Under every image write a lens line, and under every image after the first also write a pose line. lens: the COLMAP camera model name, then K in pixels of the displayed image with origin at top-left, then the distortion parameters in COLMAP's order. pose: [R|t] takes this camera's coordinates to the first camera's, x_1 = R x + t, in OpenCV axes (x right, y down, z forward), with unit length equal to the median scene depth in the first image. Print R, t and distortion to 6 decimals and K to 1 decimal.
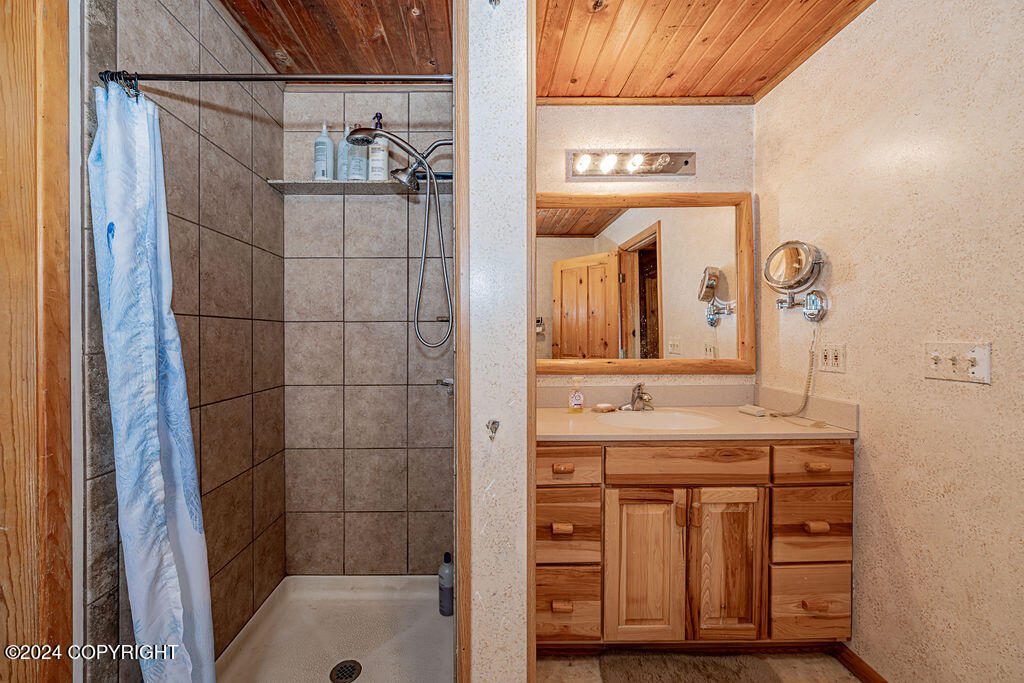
lens RADIAL K [[399.6, 0, 512.0], [0, 399.6, 341.5], [0, 0, 1]] dist [0.000505, 0.000054]
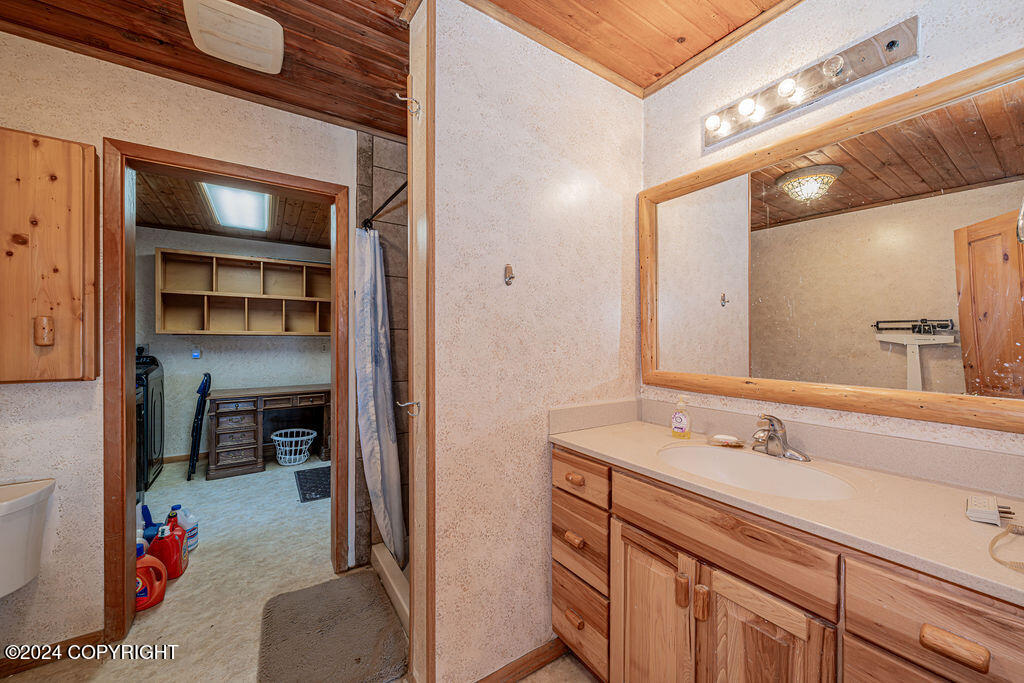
lens RADIAL K [[385.4, 0, 512.3], [0, 385.4, 348.9], [0, 0, 1]] dist [-0.001754, -0.000089]
pose [[0.550829, 0.025034, -0.834243, 0.821113], [-0.024471, 0.999605, 0.013839, -0.011424], [0.834260, 0.012792, 0.551223, 0.341712]]
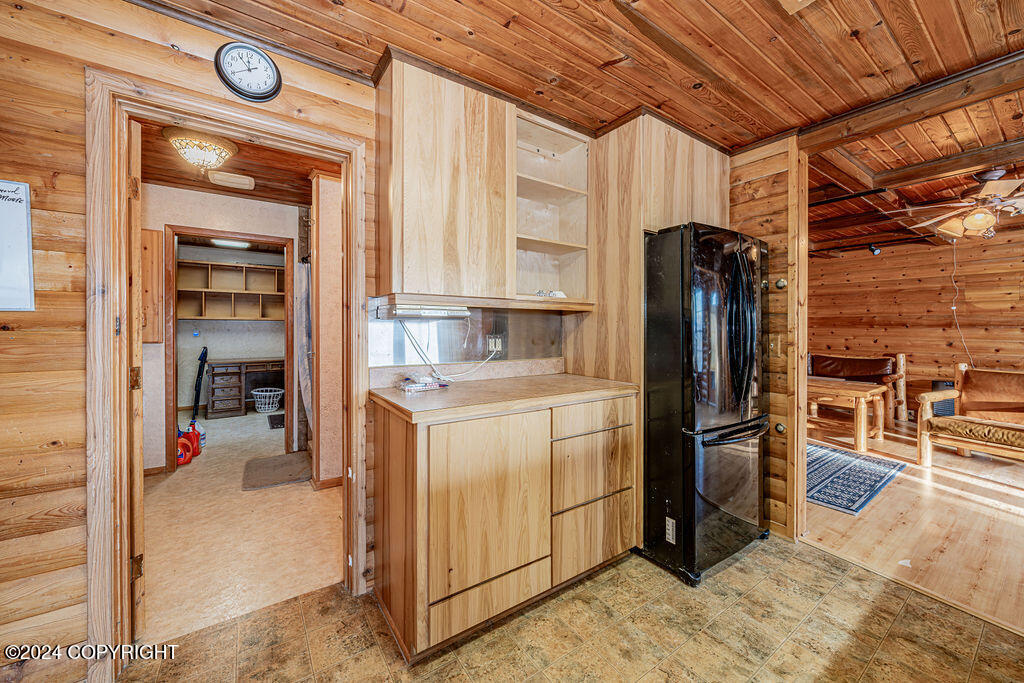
lens RADIAL K [[385.4, 0, 512.3], [0, 385.4, 348.9], [0, 0, 1]] dist [-0.001754, -0.000089]
pose [[0.573876, 0.059634, -0.816768, 2.176319], [-0.039012, 0.998204, 0.045471, -0.020052], [0.818012, 0.005769, 0.575172, 0.343812]]
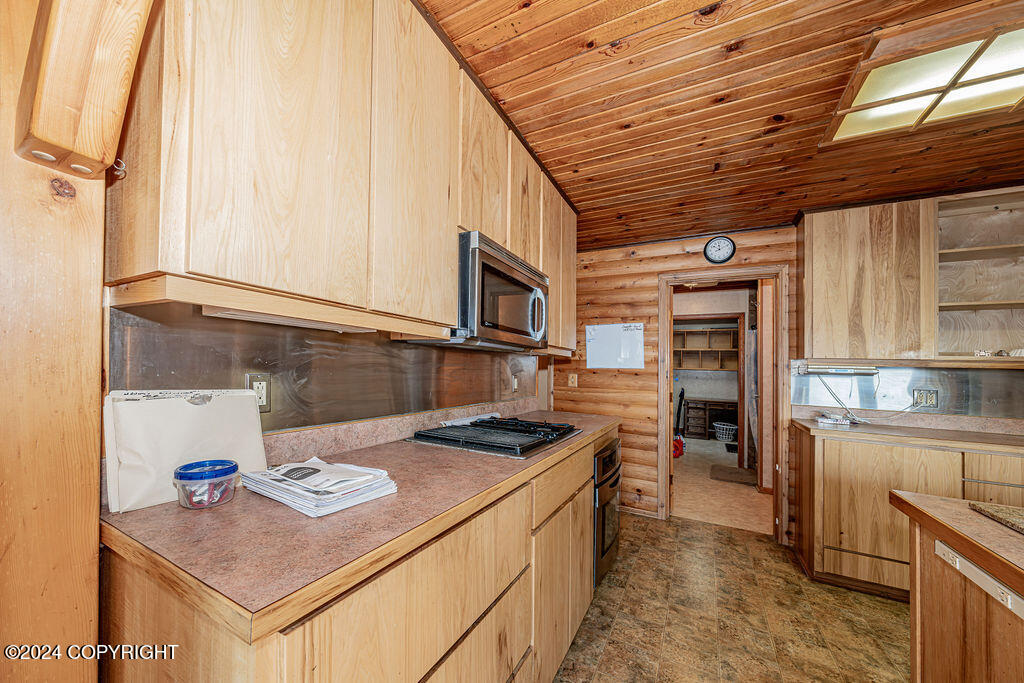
lens RADIAL K [[363.0, 0, 507.8], [0, 363.0, 336.9], [0, 0, 1]] dist [-0.000451, 0.000036]
pose [[-0.468158, -0.077549, -0.880235, 3.122616], [-0.053801, 0.996795, -0.059204, -0.039649], [0.882005, 0.019641, -0.470830, 0.277116]]
